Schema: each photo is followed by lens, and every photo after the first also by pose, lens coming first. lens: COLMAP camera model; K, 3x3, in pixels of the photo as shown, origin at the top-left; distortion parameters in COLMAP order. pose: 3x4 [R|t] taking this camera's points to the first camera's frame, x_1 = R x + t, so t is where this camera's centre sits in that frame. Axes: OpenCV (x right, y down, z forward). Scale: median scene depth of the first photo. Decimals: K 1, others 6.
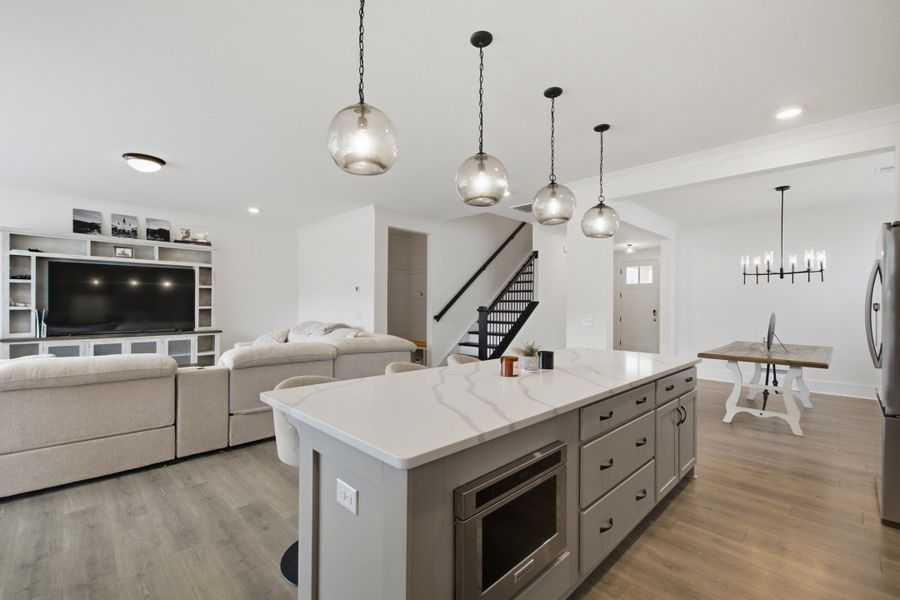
lens RADIAL K [[396.5, 0, 432.7], [0, 396.5, 306.3], [0, 0, 1]] dist [-0.012576, -0.000412]
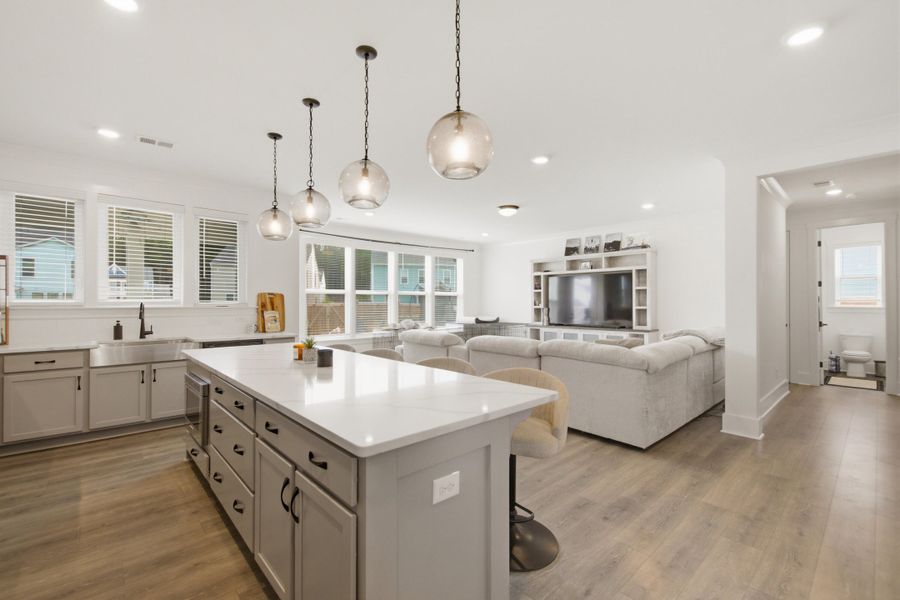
lens RADIAL K [[396.5, 0, 450.2], [0, 396.5, 299.1], [0, 0, 1]] dist [-0.012576, -0.000412]
pose [[-0.027991, -0.016482, -0.999472, 0.533273], [-0.001702, 0.999863, -0.016441, -0.001060], [0.999607, 0.001241, -0.028015, 0.558690]]
